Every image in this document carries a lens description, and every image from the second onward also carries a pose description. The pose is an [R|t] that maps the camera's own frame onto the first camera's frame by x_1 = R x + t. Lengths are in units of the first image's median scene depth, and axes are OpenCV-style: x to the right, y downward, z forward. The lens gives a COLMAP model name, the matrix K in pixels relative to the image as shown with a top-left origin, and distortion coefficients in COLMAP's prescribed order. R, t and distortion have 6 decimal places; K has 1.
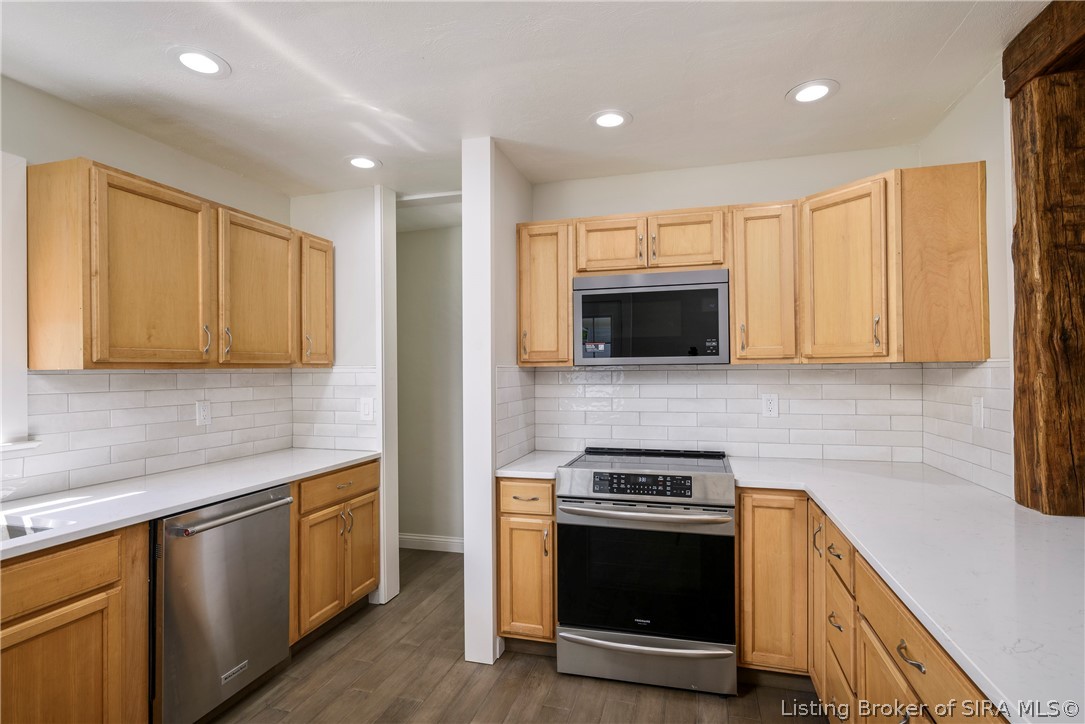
lens RADIAL K [[520.8, 0, 545.4], [0, 520.8, 367.2], [0, 0, 1]] dist [-0.001749, -0.000830]
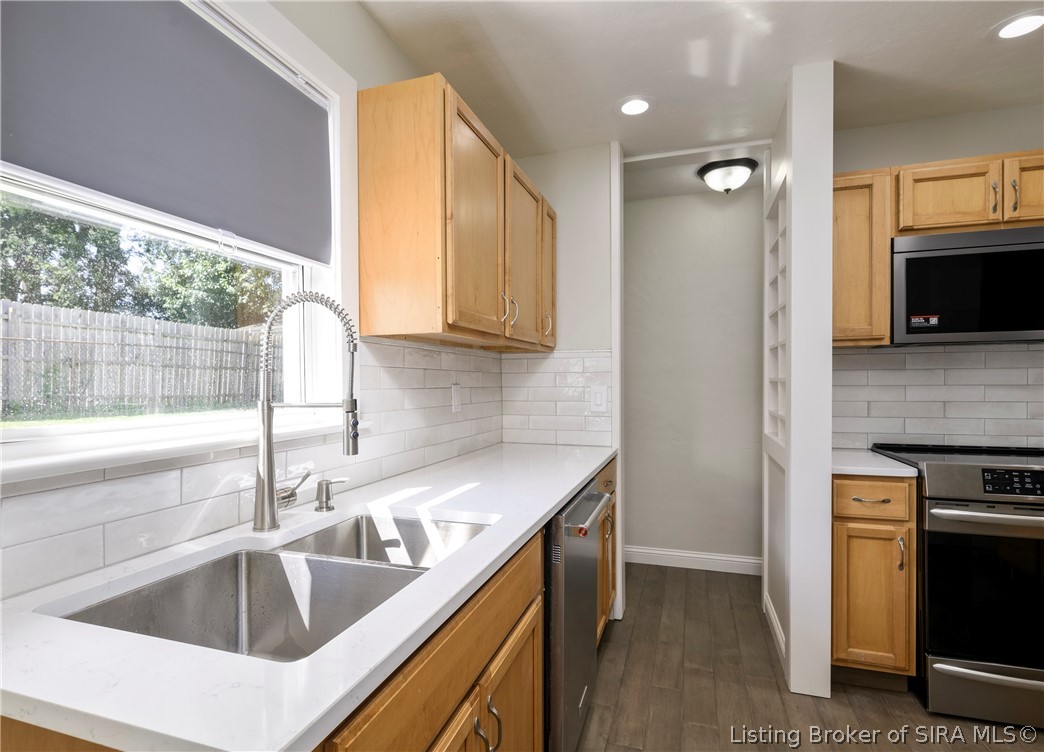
lens RADIAL K [[529.8, 0, 518.5], [0, 529.8, 384.2], [0, 0, 1]] dist [0.002934, -0.000901]
pose [[0.998219, 0.002370, -0.059604, -0.544314], [-0.001616, 0.999918, 0.012688, 0.057575], [0.059629, -0.012569, 0.998141, 0.126182]]
